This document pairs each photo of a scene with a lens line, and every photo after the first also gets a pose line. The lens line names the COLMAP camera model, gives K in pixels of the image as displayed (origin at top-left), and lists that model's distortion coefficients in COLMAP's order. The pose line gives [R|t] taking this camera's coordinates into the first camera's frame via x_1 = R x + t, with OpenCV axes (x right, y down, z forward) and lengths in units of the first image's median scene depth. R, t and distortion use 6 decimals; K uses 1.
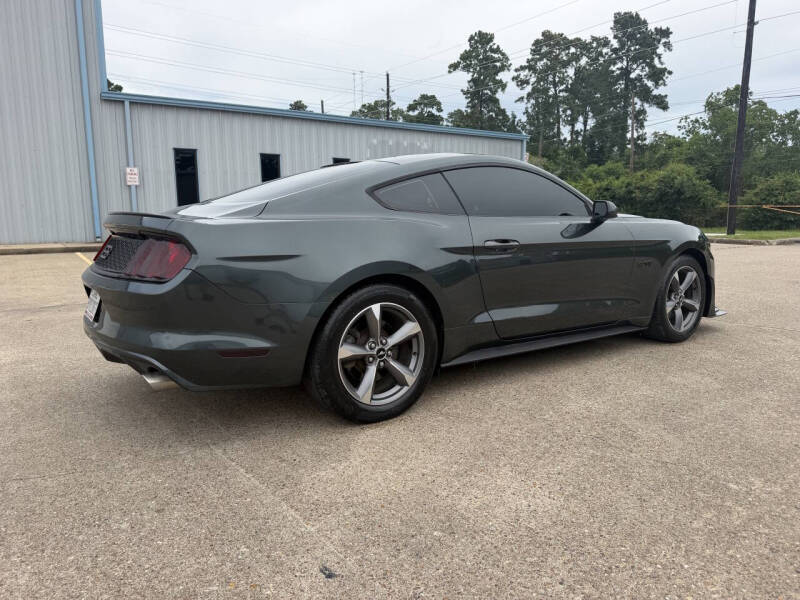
lens RADIAL K [[572.8, 0, 399.2], [0, 572.8, 298.9], [0, 0, 1]] dist [0.036264, -0.047249]
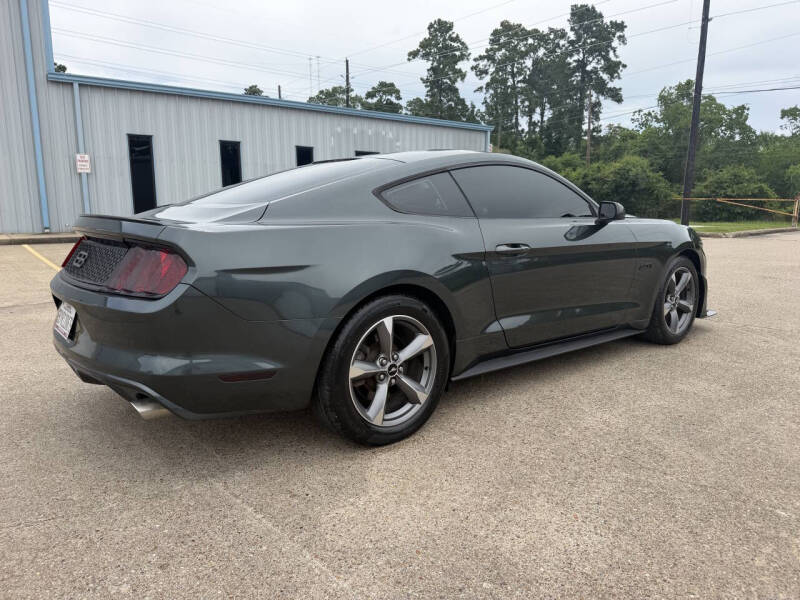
lens RADIAL K [[573.7, 0, 400.0], [0, 573.7, 300.0], [0, 0, 1]] dist [0.022063, -0.027612]
pose [[0.997224, -0.005712, 0.074234, -0.016565], [0.004139, 0.999764, 0.021330, -0.006978], [-0.074339, -0.020964, 0.997013, 0.015743]]
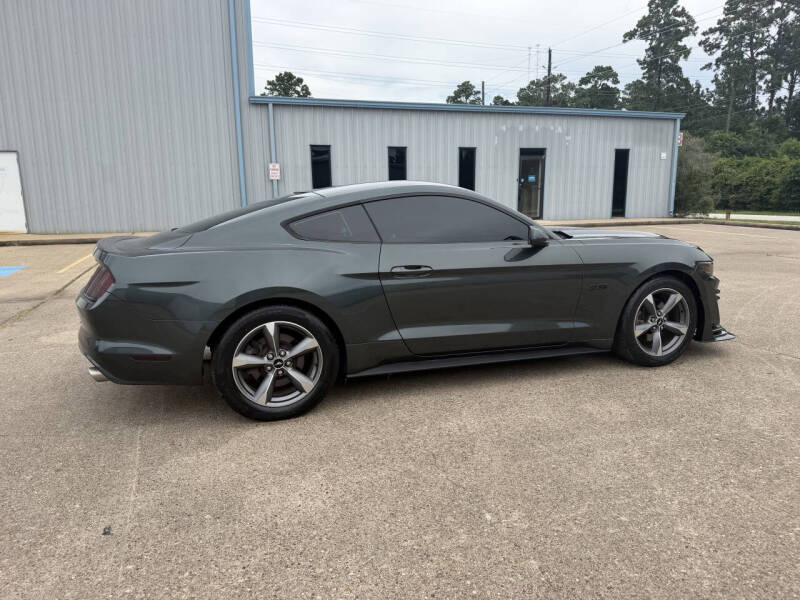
lens RADIAL K [[572.8, 0, 399.2], [0, 572.8, 298.9], [0, 0, 1]] dist [0.036264, -0.047249]
pose [[0.957551, 0.046610, -0.284470, 0.102040], [-0.036809, 0.998533, 0.039704, -0.017943], [0.285903, -0.027548, 0.957862, -0.012019]]
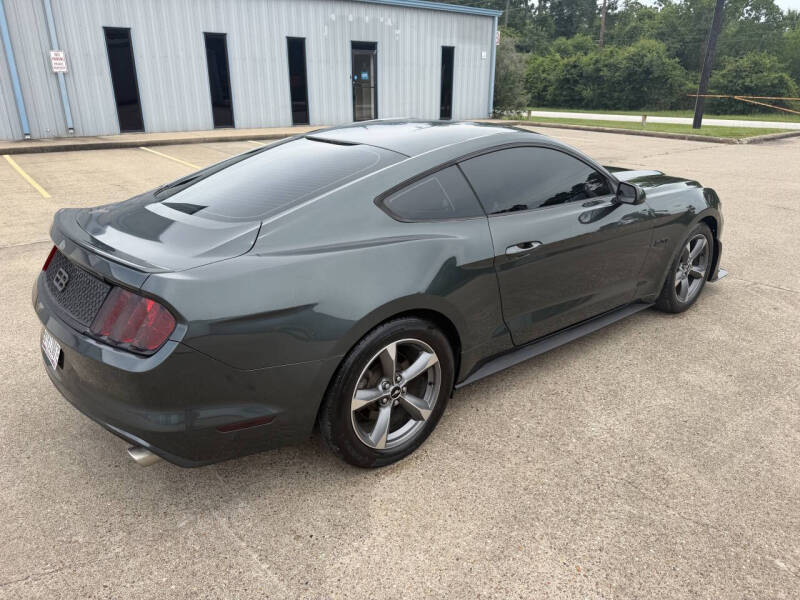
lens RADIAL K [[573.7, 0, 400.0], [0, 573.7, 300.0], [0, 0, 1]] dist [0.022063, -0.027612]
pose [[0.997032, -0.016532, 0.075193, -0.017009], [0.000155, 0.977103, 0.212768, -0.044604], [-0.076988, -0.212125, 0.974205, 0.030060]]
